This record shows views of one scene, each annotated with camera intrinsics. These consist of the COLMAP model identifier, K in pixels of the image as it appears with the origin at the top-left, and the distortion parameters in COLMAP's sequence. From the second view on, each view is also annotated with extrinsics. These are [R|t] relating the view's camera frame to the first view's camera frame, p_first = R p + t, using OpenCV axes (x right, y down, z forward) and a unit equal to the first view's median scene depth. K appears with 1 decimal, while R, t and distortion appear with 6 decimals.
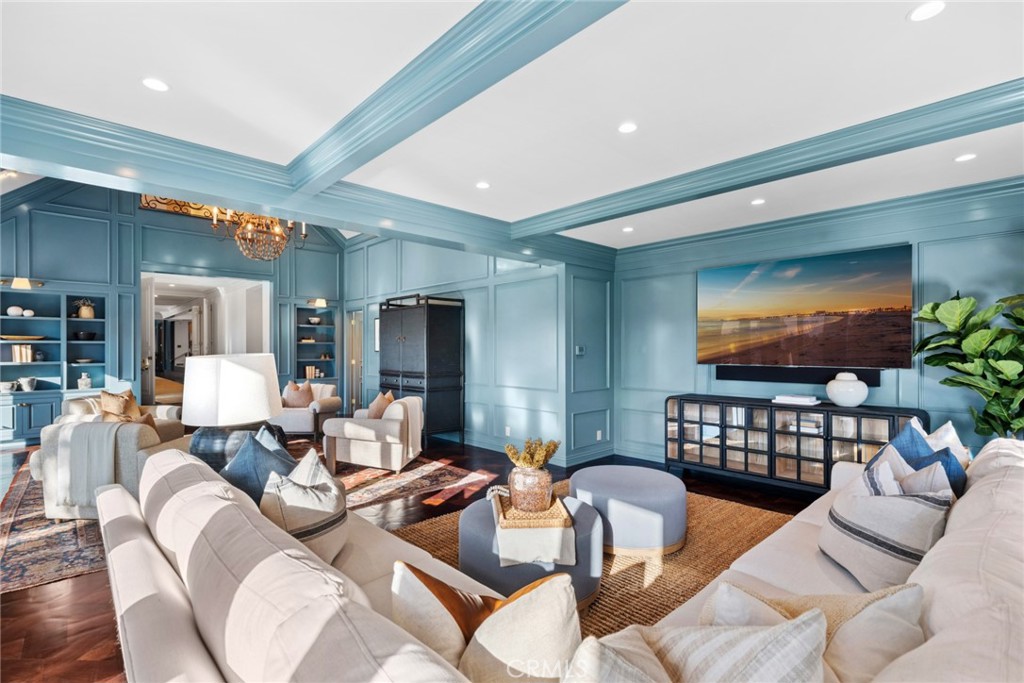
lens RADIAL K [[471.8, 0, 512.4], [0, 471.8, 345.9], [0, 0, 1]] dist [0.011886, 0.000185]
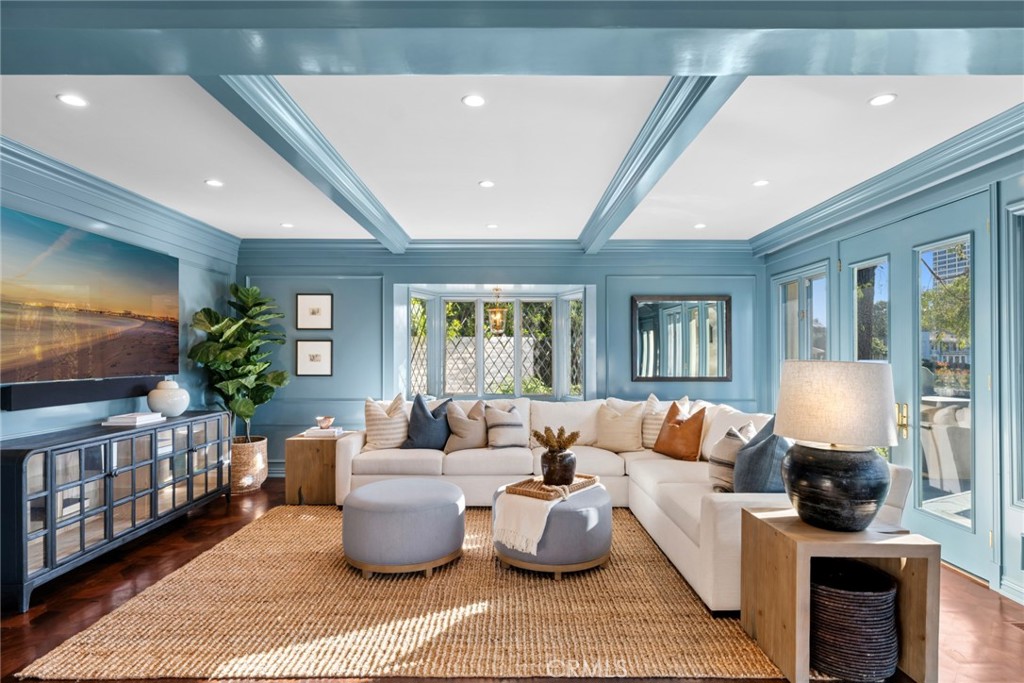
lens RADIAL K [[534.4, 0, 513.6], [0, 534.4, 346.7], [0, 0, 1]] dist [-0.002311, -0.000026]
pose [[-0.721601, 0.010750, 0.692226, -0.479483], [-0.002152, 0.999840, -0.017771, 0.007489], [-0.692306, -0.014314, -0.721462, 1.132797]]
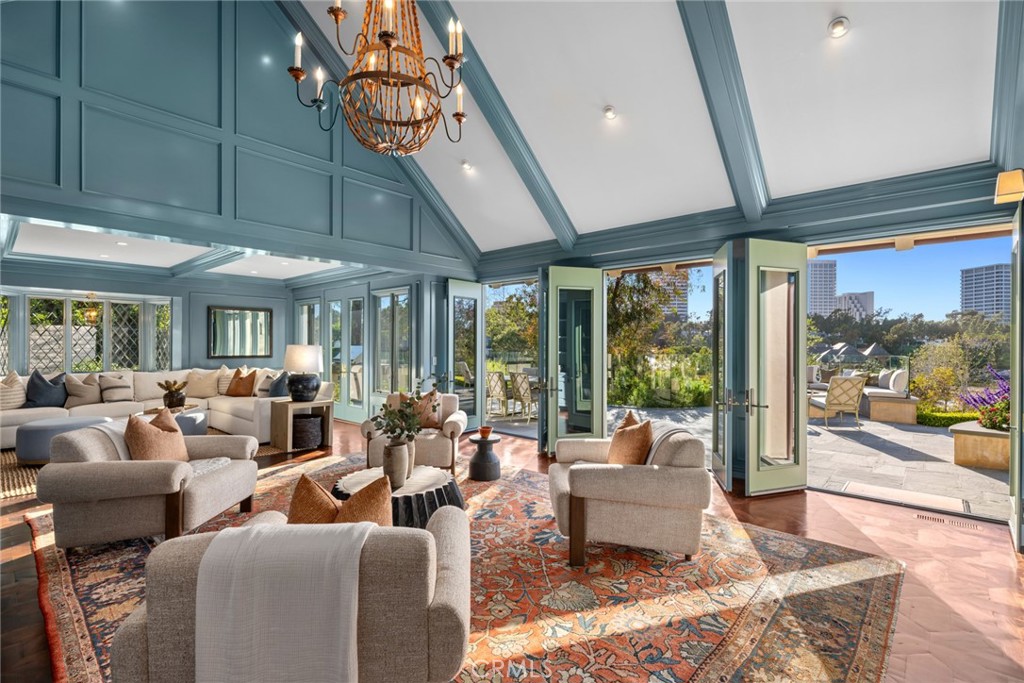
lens RADIAL K [[471.8, 0, 514.4], [0, 471.8, 338.7], [0, 0, 1]] dist [0.011886, 0.000185]
pose [[-0.996787, -0.003414, -0.080027, -0.969985], [-0.002523, 0.999934, -0.011234, 0.007520], [0.080060, -0.010996, -0.996729, 2.243210]]
